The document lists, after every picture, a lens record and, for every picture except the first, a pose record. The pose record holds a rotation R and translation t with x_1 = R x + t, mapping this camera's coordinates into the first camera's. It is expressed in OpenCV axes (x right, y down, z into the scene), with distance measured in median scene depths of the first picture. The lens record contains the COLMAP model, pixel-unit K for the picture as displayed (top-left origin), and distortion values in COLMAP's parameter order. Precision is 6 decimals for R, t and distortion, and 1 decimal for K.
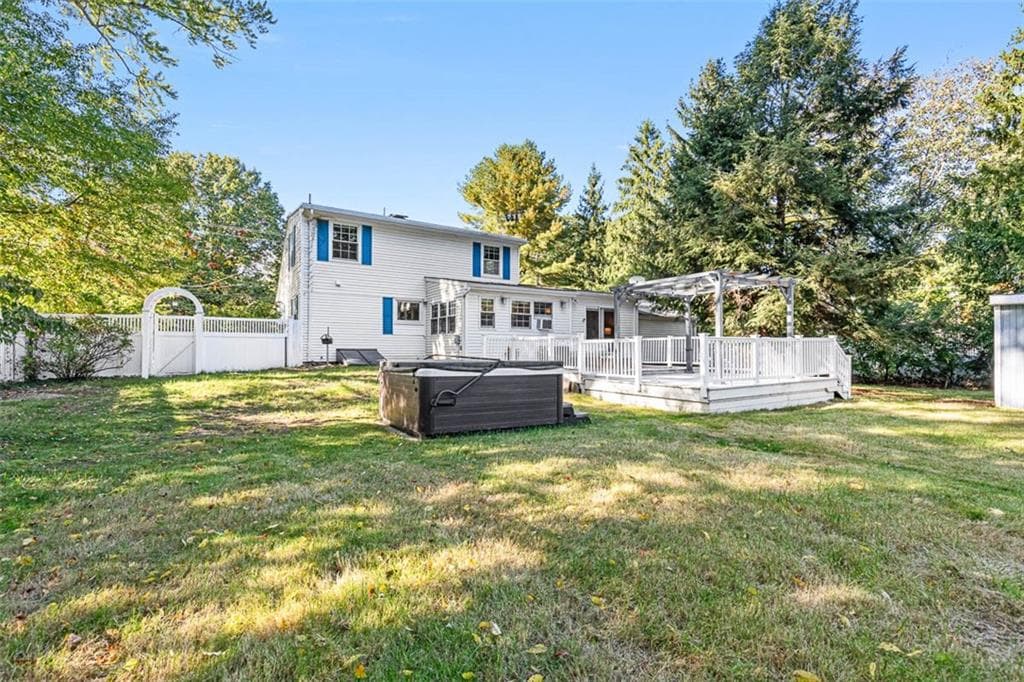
lens RADIAL K [[458.1, 0, 511.4], [0, 458.1, 348.1], [0, 0, 1]] dist [0.000844, 0.000001]
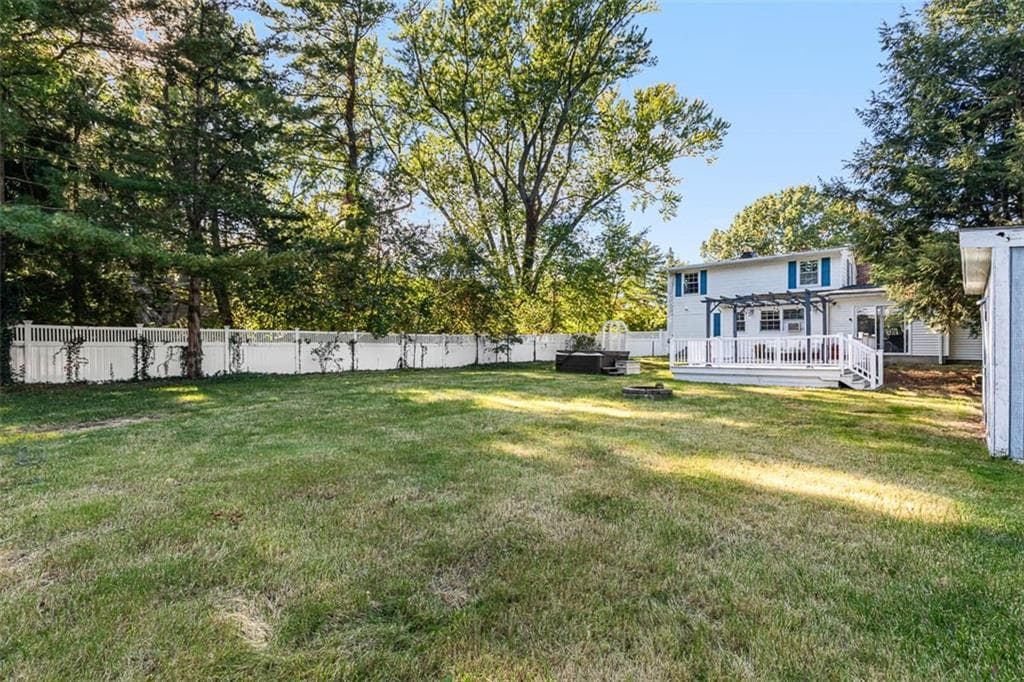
lens RADIAL K [[458.1, 0, 511.4], [0, 458.1, 348.1], [0, 0, 1]] dist [0.000844, 0.000001]
pose [[0.259930, 0.002166, -0.965625, 1.095893], [0.003203, 0.999990, 0.003105, 0.000890], [0.965622, -0.003900, 0.259920, -0.082095]]
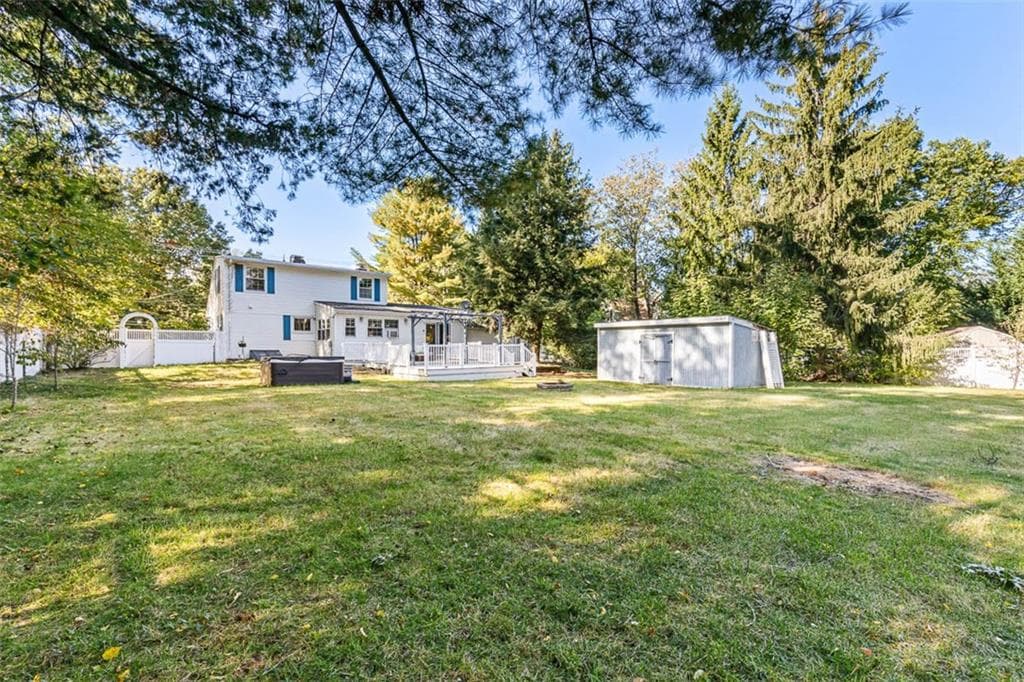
lens RADIAL K [[468.4, 0, 512.1], [0, 468.4, 358.9], [0, 0, 1]] dist [-0.000486, -0.000103]
pose [[0.994419, -0.002573, 0.105475, 0.306471], [0.000112, 0.999728, 0.023333, -0.005499], [-0.105506, -0.023191, 0.994148, -0.608052]]
